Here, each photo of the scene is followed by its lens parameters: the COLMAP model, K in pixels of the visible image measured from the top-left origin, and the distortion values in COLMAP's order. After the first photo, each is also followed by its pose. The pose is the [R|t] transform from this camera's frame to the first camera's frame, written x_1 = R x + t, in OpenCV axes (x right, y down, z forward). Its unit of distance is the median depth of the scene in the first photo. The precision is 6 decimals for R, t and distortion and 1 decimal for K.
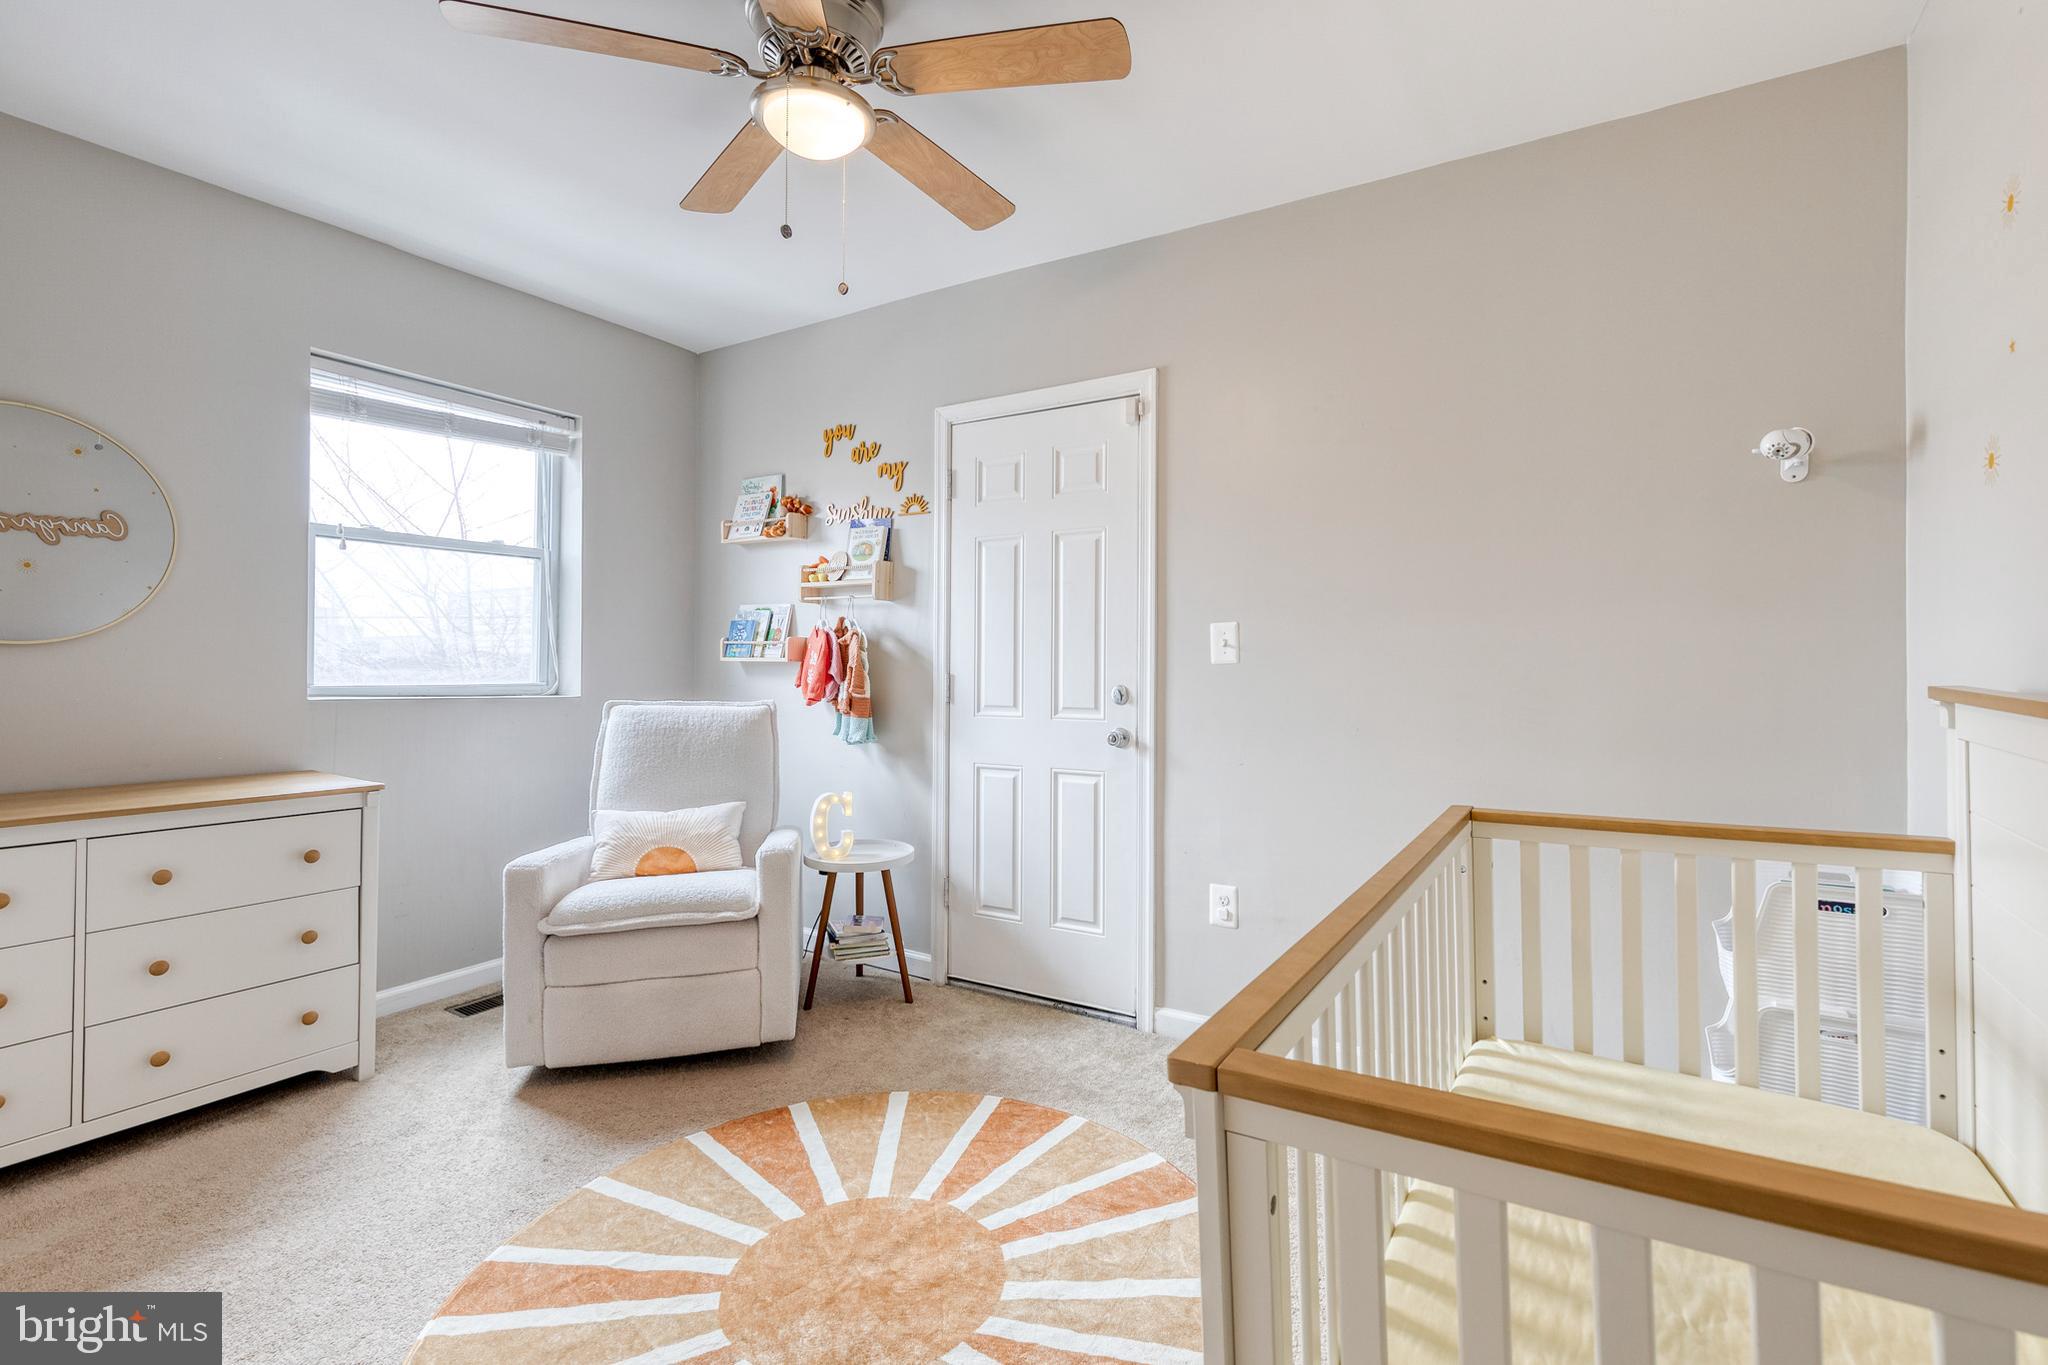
lens RADIAL K [[943.6, 0, 1000.5], [0, 943.6, 686.6], [0, 0, 1]] dist [0.010493, -0.001185]
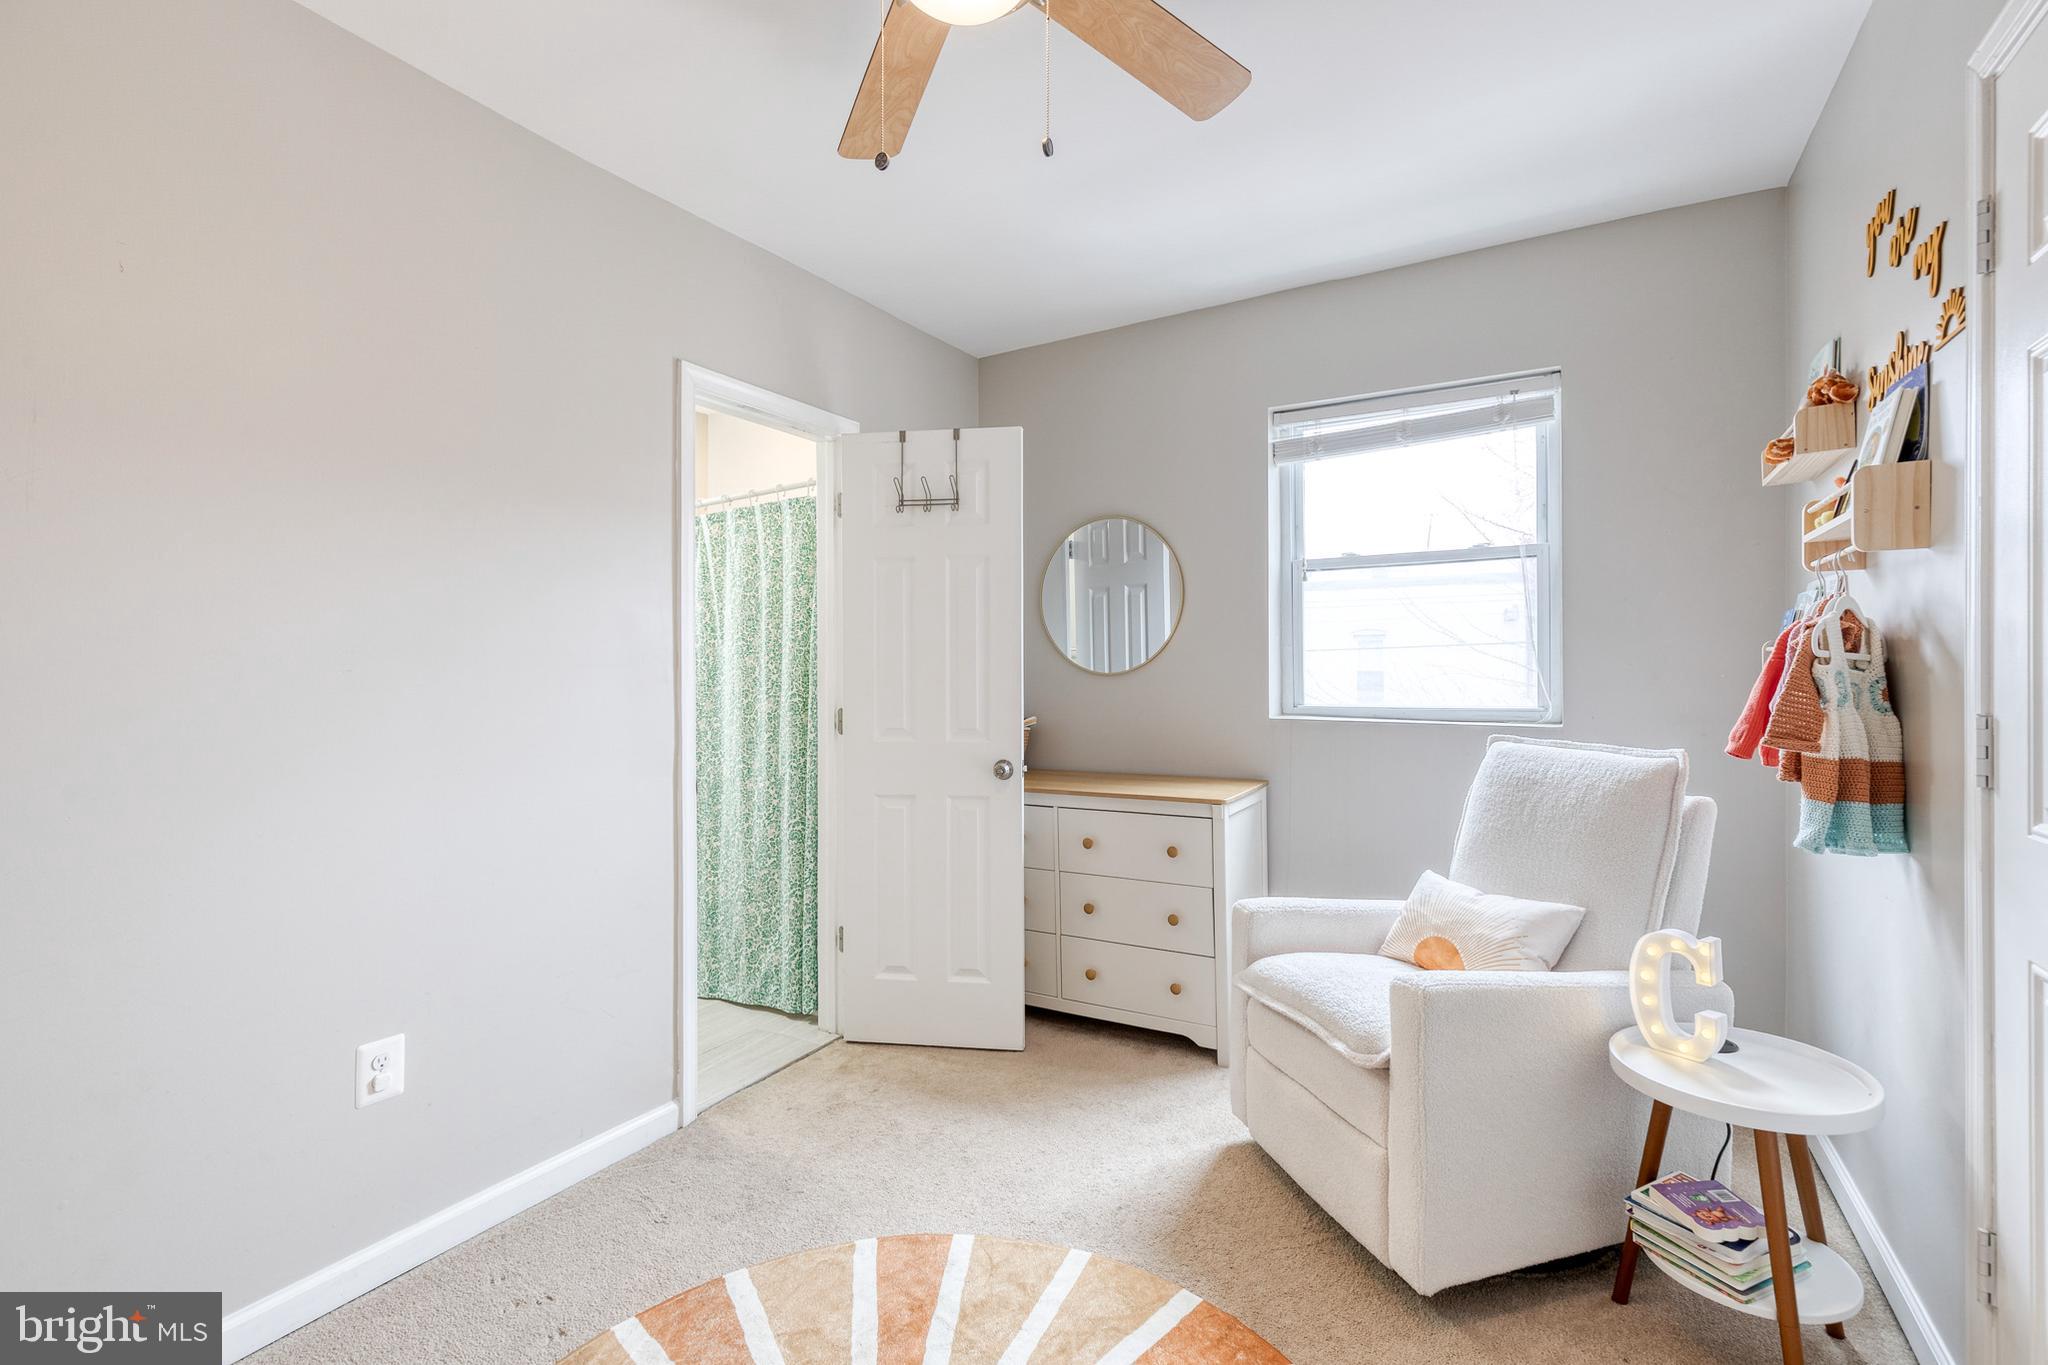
lens RADIAL K [[899.5, 0, 1031.7], [0, 899.5, 687.2], [0, 0, 1]] dist [0.001875, -0.000106]
pose [[0.078927, 0.006734, -0.996858, 0.302915], [-0.014604, 0.999878, 0.005598, -0.023703], [0.996773, 0.014117, 0.079016, 0.598876]]
